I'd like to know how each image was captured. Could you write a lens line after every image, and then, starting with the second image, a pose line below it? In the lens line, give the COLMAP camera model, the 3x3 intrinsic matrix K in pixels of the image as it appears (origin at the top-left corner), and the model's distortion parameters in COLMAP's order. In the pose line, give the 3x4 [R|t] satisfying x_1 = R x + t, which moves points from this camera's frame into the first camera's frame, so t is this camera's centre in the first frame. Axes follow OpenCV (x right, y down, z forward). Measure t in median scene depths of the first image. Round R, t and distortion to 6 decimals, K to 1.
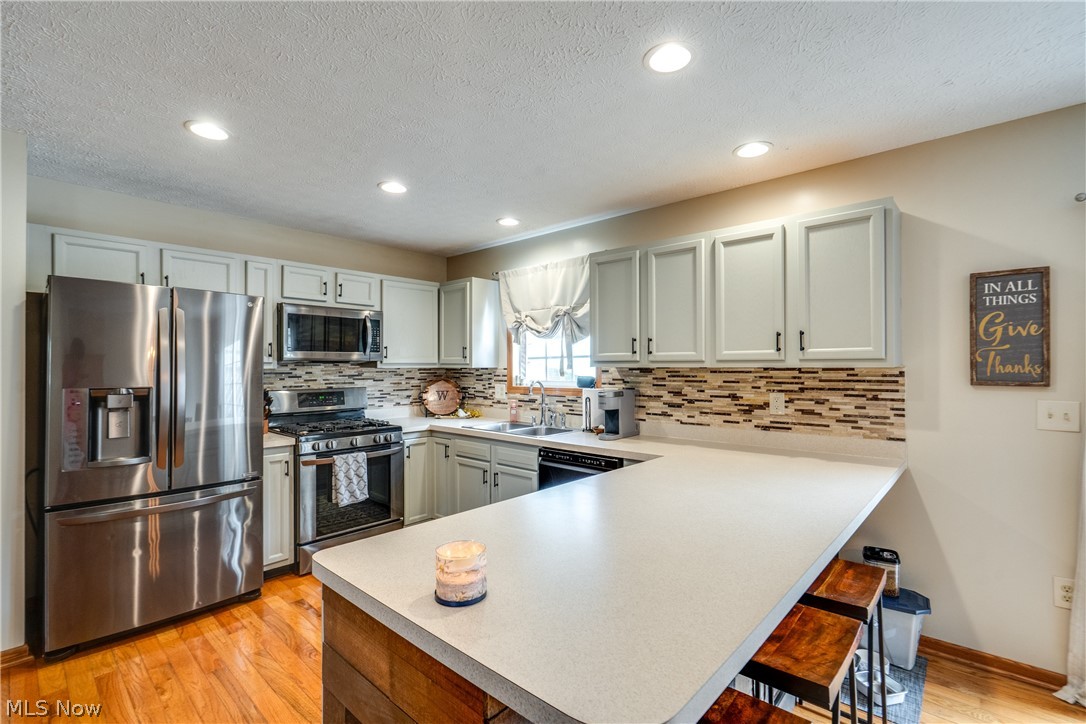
lens RADIAL K [[508.3, 0, 526.0], [0, 508.3, 363.0], [0, 0, 1]] dist [-0.002773, -0.000408]
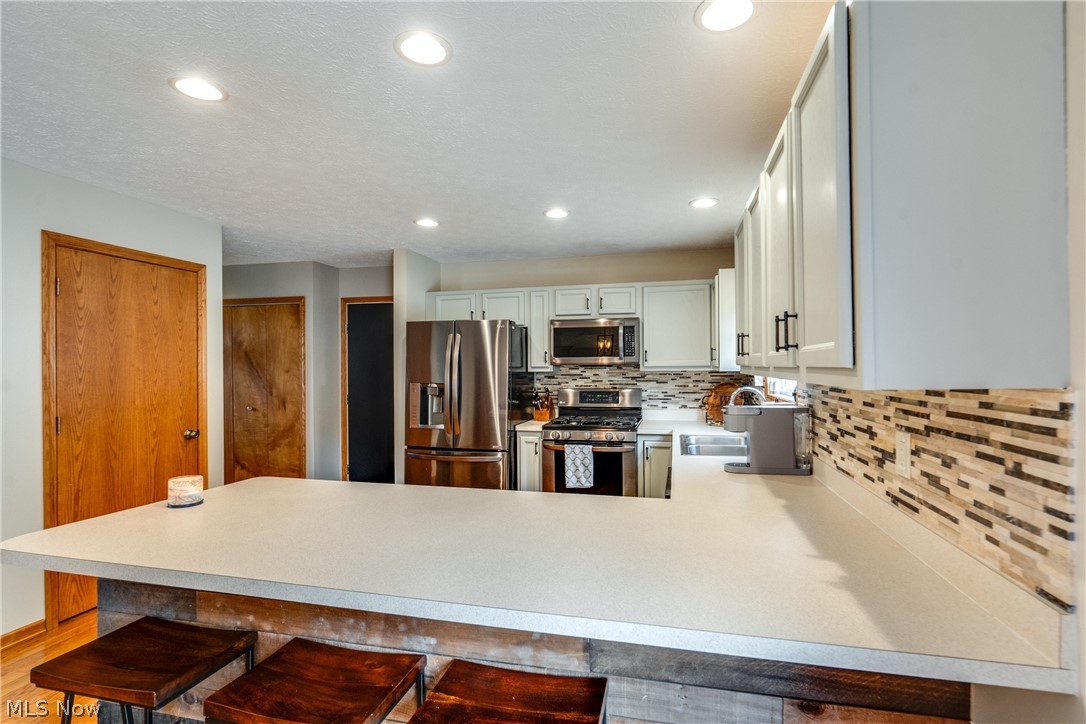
lens RADIAL K [[492.1, 0, 543.0], [0, 492.1, 362.0], [0, 0, 1]] dist [-0.000653, 0.000102]
pose [[0.492480, -0.007970, -0.870287, 0.689462], [0.011298, 0.999932, -0.002764, -0.011232], [0.870250, -0.008472, 0.492537, 0.432960]]
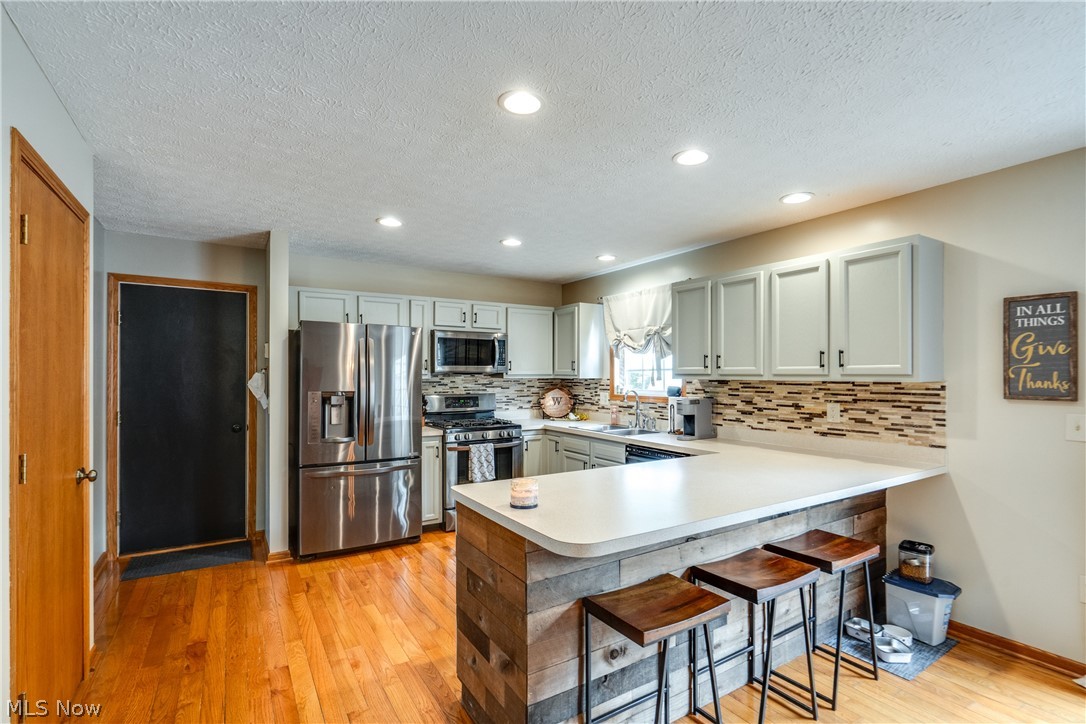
lens RADIAL K [[508.6, 0, 518.1], [0, 508.6, 372.3], [0, 0, 1]] dist [0.000864, 0.000411]
pose [[0.960475, 0.002130, -0.278357, 0.125060], [-0.001292, 0.999994, 0.003193, -0.012261], [0.278362, -0.002707, 0.960472, -0.268684]]
